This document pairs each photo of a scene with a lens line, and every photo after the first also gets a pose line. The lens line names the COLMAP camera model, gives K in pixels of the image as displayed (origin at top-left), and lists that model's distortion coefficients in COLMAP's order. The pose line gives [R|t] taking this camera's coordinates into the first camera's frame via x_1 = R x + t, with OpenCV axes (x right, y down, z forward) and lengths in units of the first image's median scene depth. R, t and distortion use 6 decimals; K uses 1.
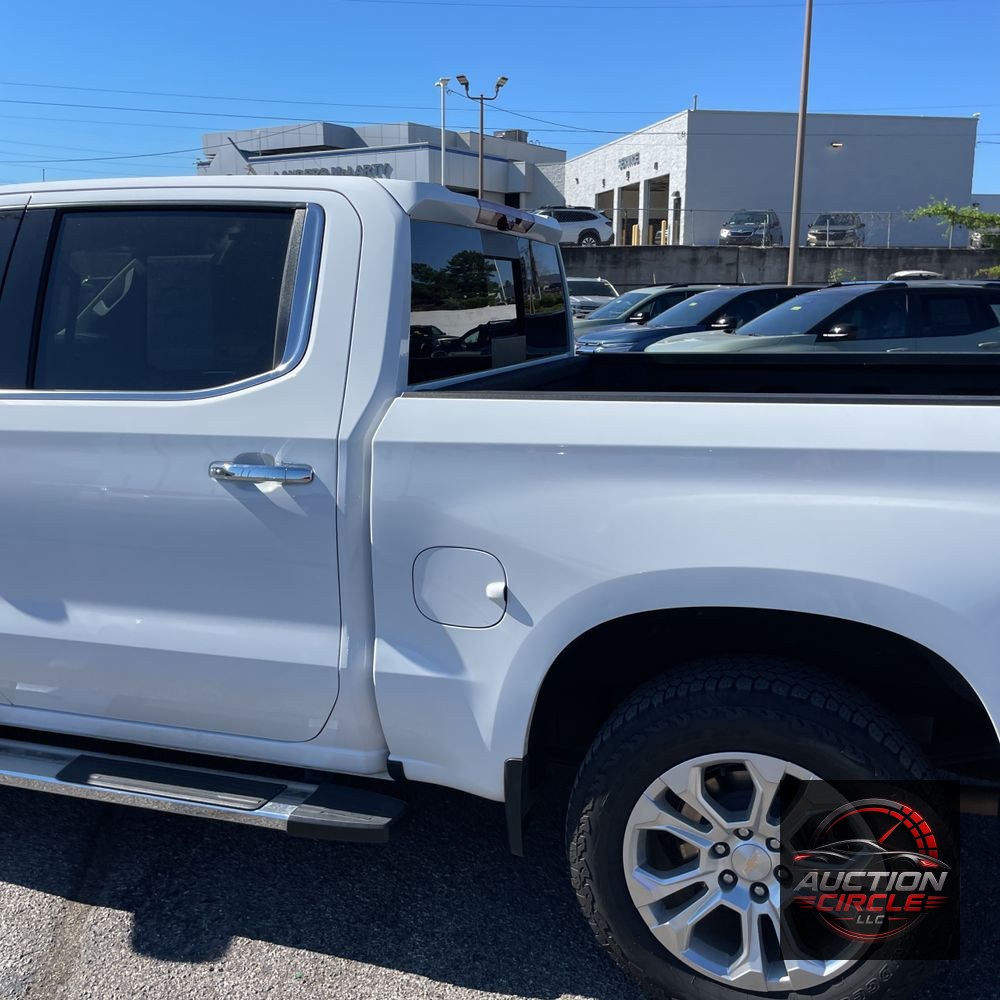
lens RADIAL K [[1026.6, 0, 500.3], [0, 1026.6, 498.0], [0, 0, 1]] dist [0.033874, 0.000000]
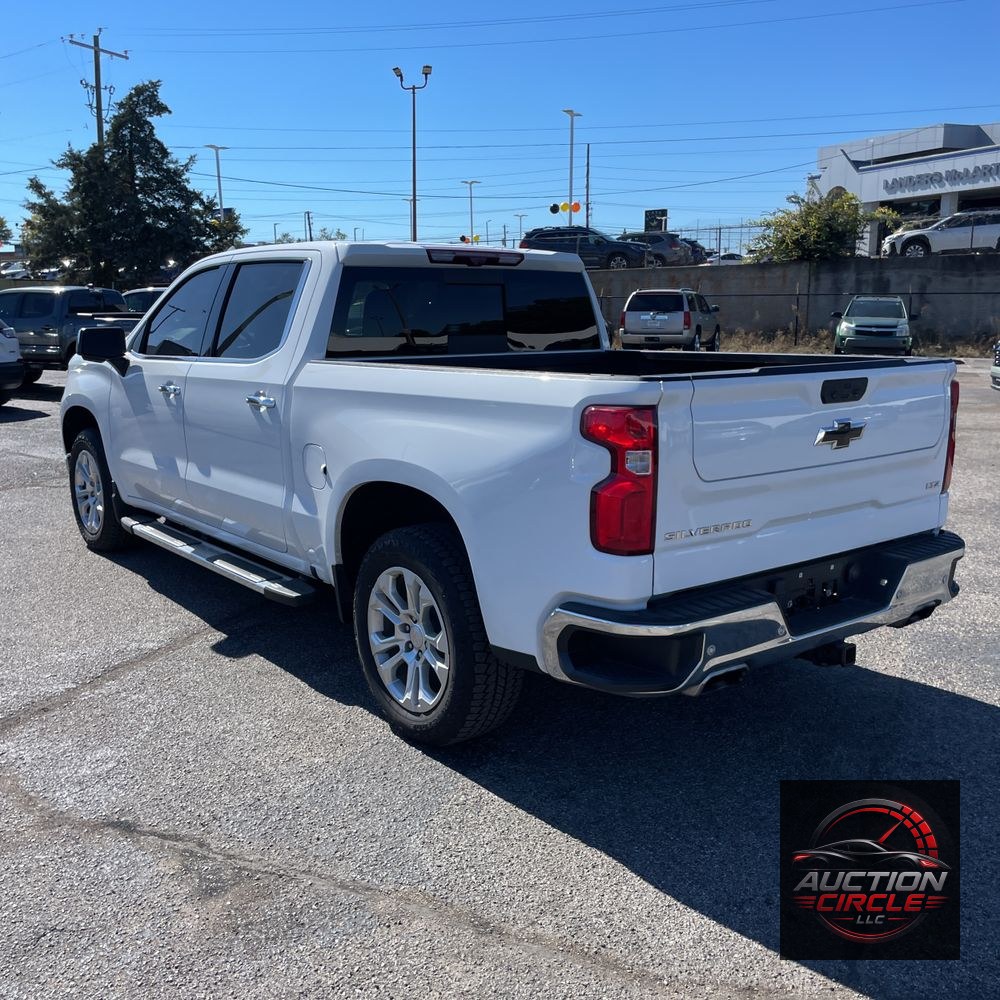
lens RADIAL K [[1026.6, 0, 490.5], [0, 1026.6, 502.9], [0, 0, 1]] dist [0.033874, 0.000000]
pose [[0.828253, 0.104990, -0.550431, 1.082099], [-0.108184, 0.993771, 0.026765, 0.059271], [0.549812, 0.037379, 0.834452, -0.321854]]
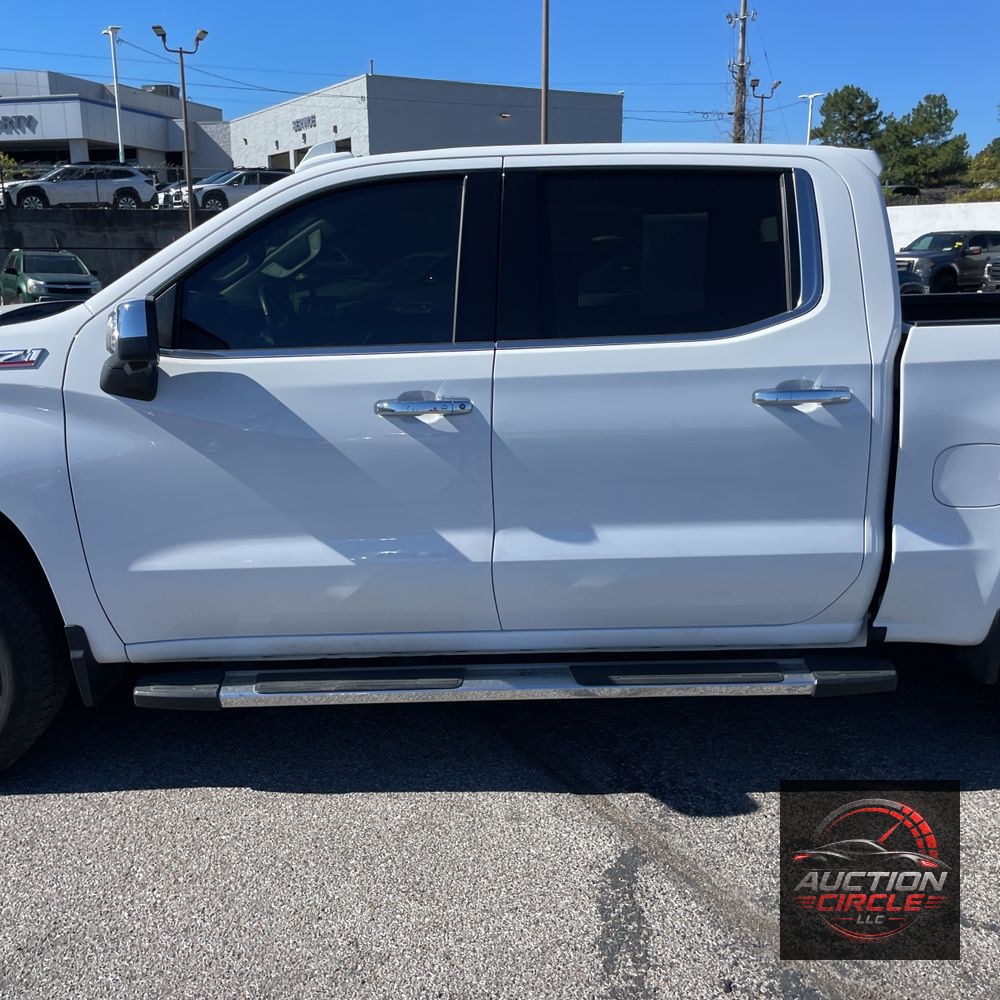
lens RADIAL K [[1026.6, 0, 485.2], [0, 1026.6, 498.1], [0, 0, 1]] dist [0.033874, 0.000000]
pose [[0.947717, -0.081180, 0.308614, -0.875406], [0.071295, 0.996520, 0.043193, 0.013876], [-0.311046, -0.018932, 0.950206, -0.022390]]
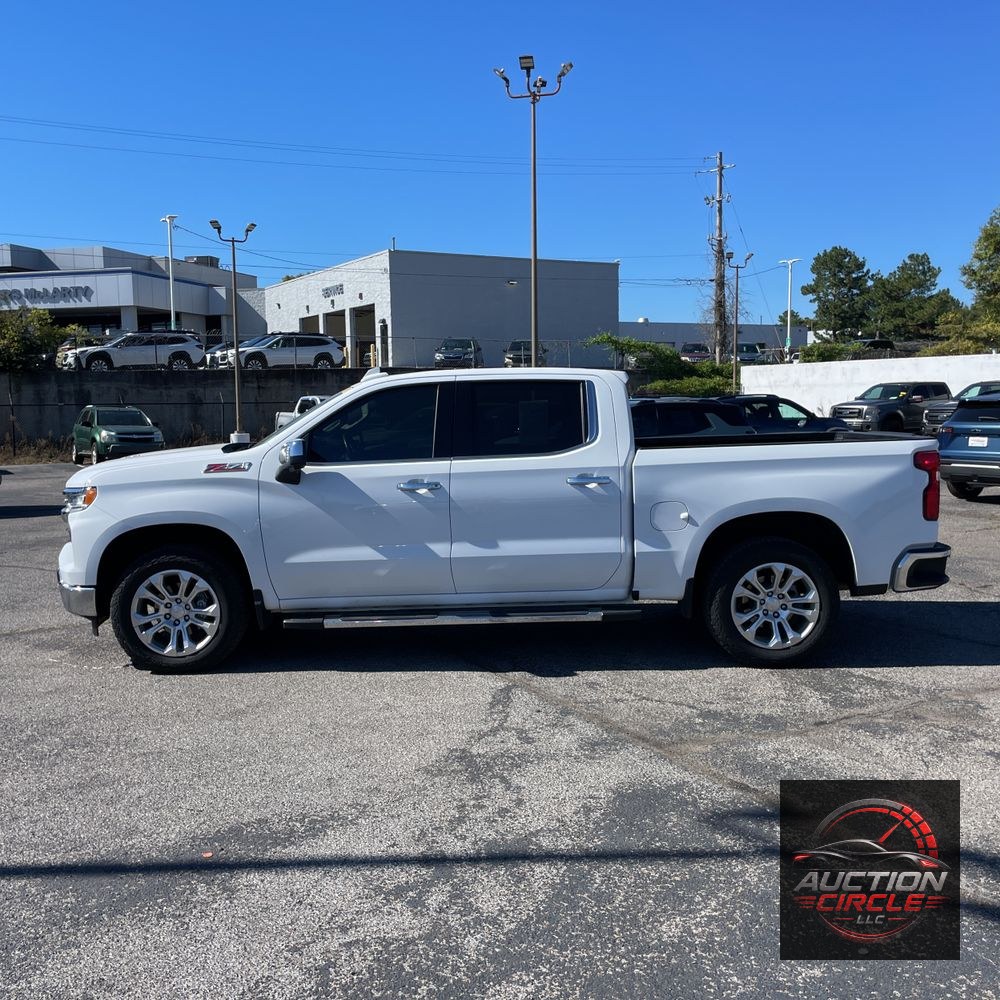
lens RADIAL K [[1026.6, 0, 490.0], [0, 1026.6, 505.6], [0, 0, 1]] dist [0.033874, 0.000000]
pose [[0.951344, -0.047324, 0.304474, -1.172580], [0.077853, 0.992992, -0.088916, 0.232217], [-0.298132, 0.108294, 0.948361, -1.302859]]
